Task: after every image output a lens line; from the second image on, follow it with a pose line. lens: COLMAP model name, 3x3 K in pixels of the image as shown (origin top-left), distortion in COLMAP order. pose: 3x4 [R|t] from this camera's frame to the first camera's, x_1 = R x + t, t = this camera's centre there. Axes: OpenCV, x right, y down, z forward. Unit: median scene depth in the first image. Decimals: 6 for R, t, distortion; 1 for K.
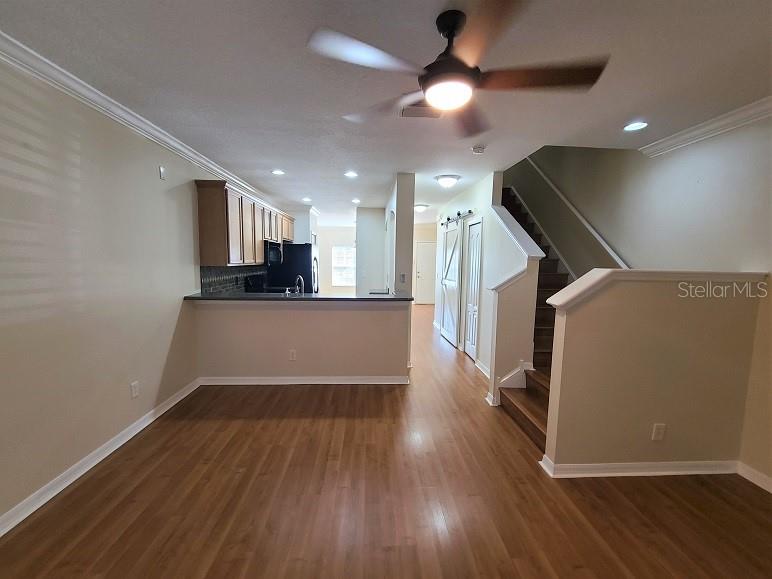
lens RADIAL K [[312.7, 0, 386.4], [0, 312.7, 291.4], [0, 0, 1]] dist [-0.000753, -0.000055]
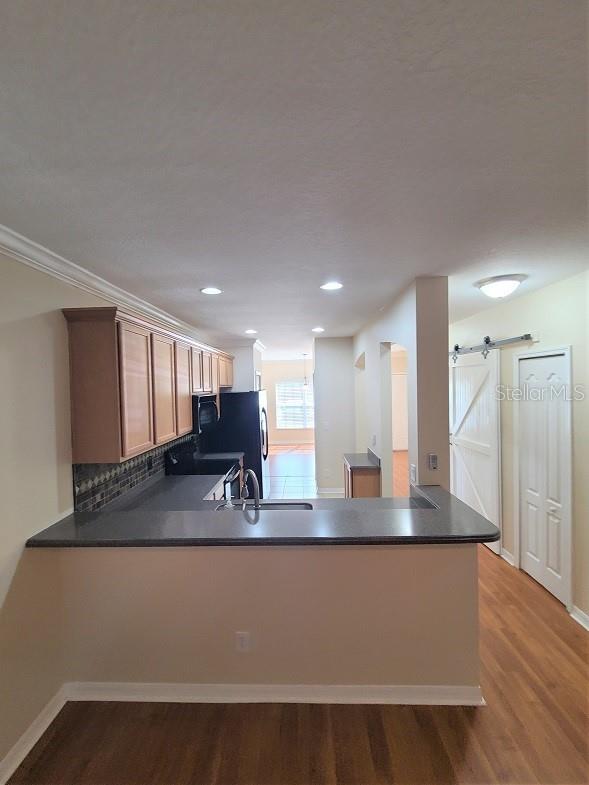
lens RADIAL K [[318.0, 0, 293.1], [0, 318.0, 391.5], [0, 0, 1]] dist [-0.000753, -0.000055]
pose [[0.995206, -0.039160, -0.089614, -0.119717], [0.031415, 0.995777, -0.086265, -0.108632], [0.092614, 0.083037, 0.992234, 0.355480]]
